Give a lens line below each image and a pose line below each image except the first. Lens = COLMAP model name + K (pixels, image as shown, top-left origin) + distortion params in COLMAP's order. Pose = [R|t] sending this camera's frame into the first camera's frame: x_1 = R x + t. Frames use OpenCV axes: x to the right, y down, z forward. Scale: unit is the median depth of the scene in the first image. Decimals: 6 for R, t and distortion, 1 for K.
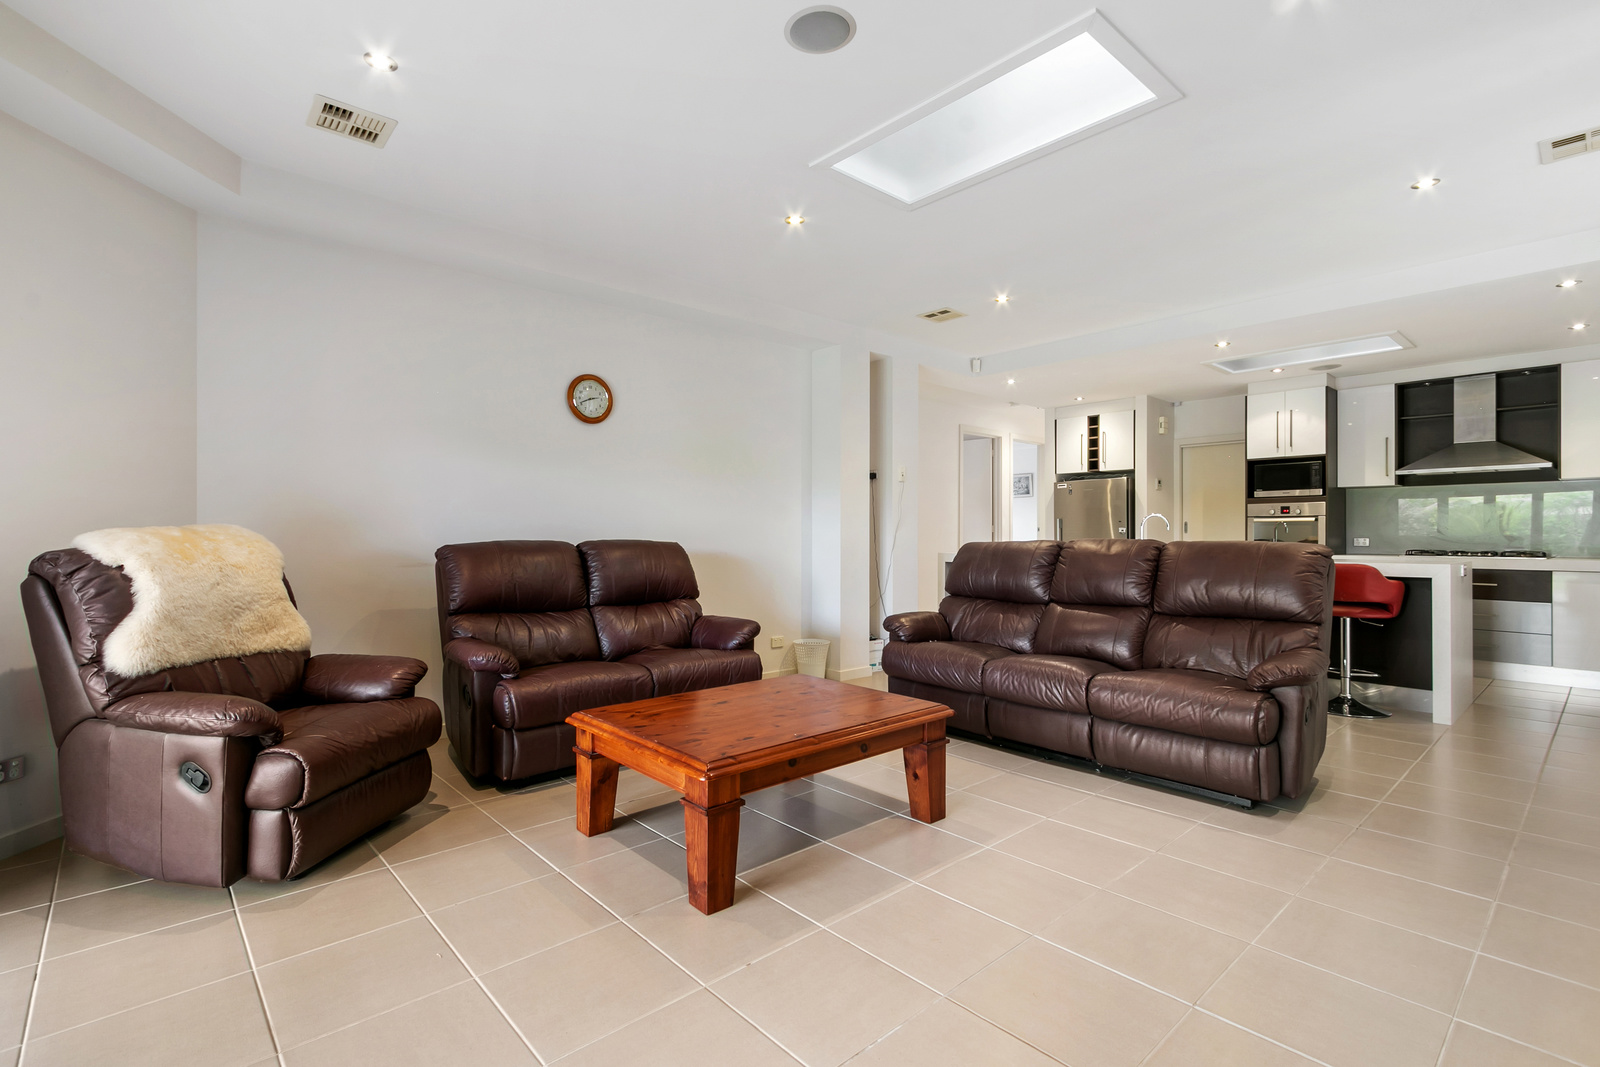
lens RADIAL K [[728.2, 0, 796.5], [0, 728.2, 528.5], [0, 0, 1]] dist [0.003138, -0.000485]
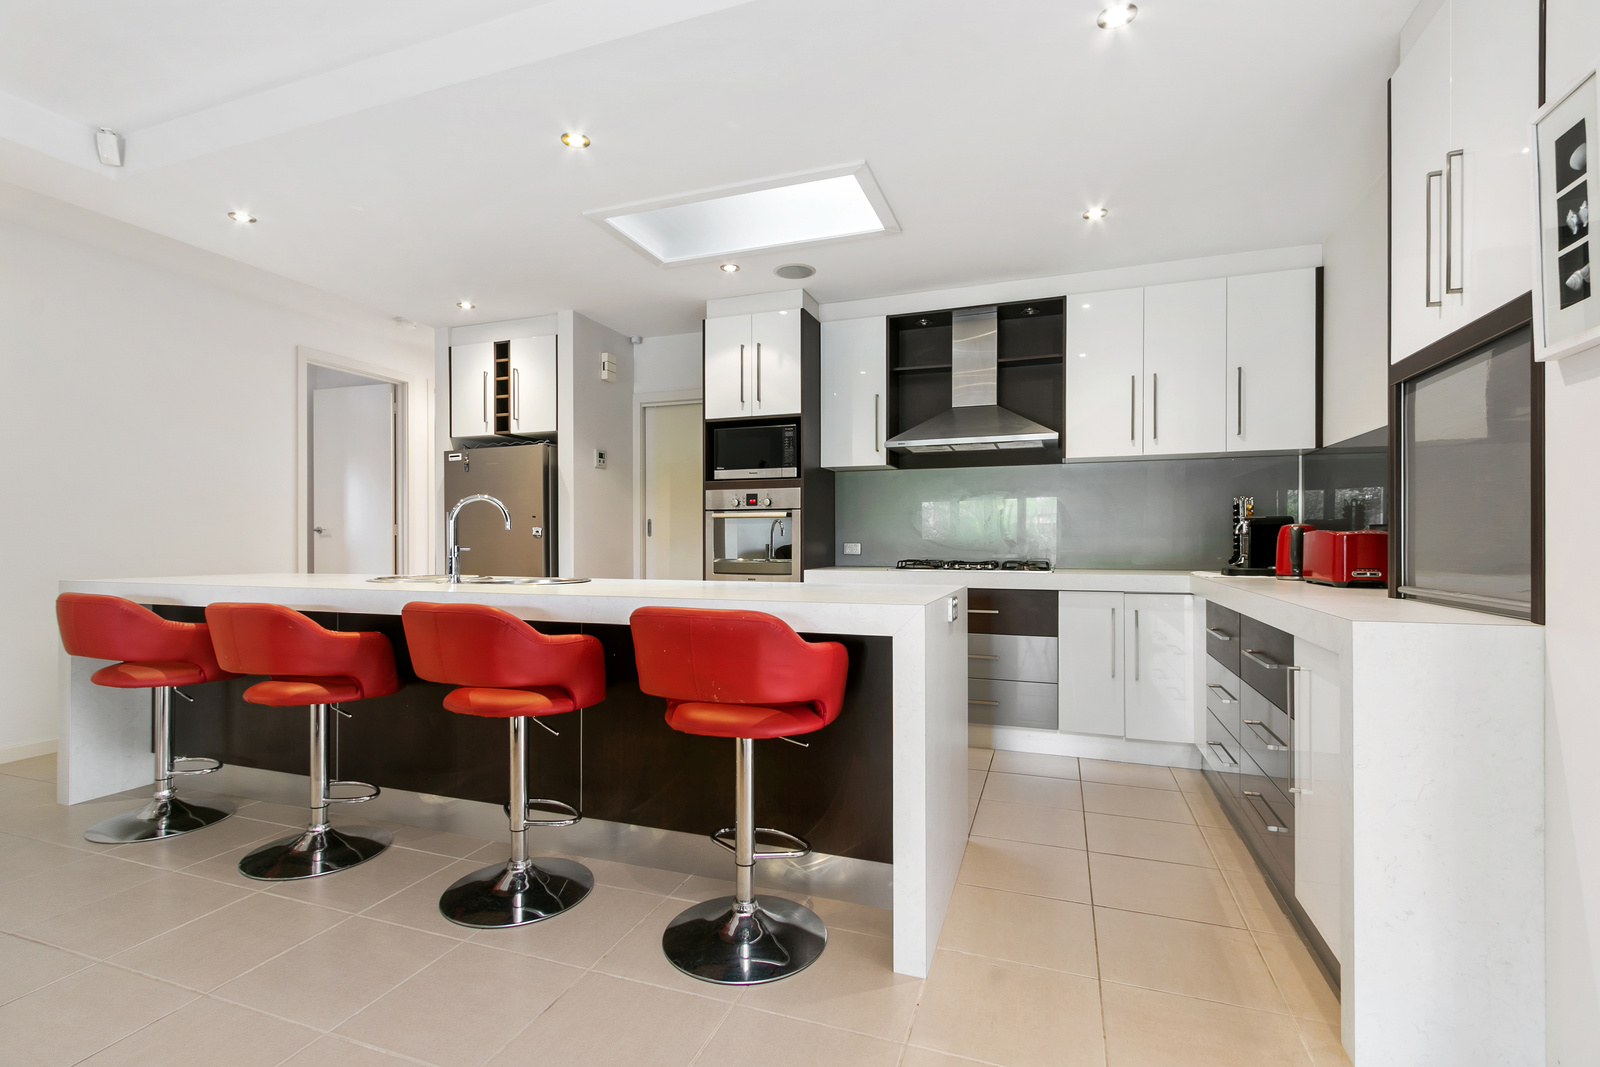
lens RADIAL K [[728.2, 0, 798.7], [0, 728.2, 537.1], [0, 0, 1]] dist [0.003138, -0.000485]
pose [[0.875808, -0.000204, 0.482659, 0.408382], [-0.003104, 0.999977, 0.006056, 0.003589], [-0.482649, -0.006802, 0.875787, 0.430732]]
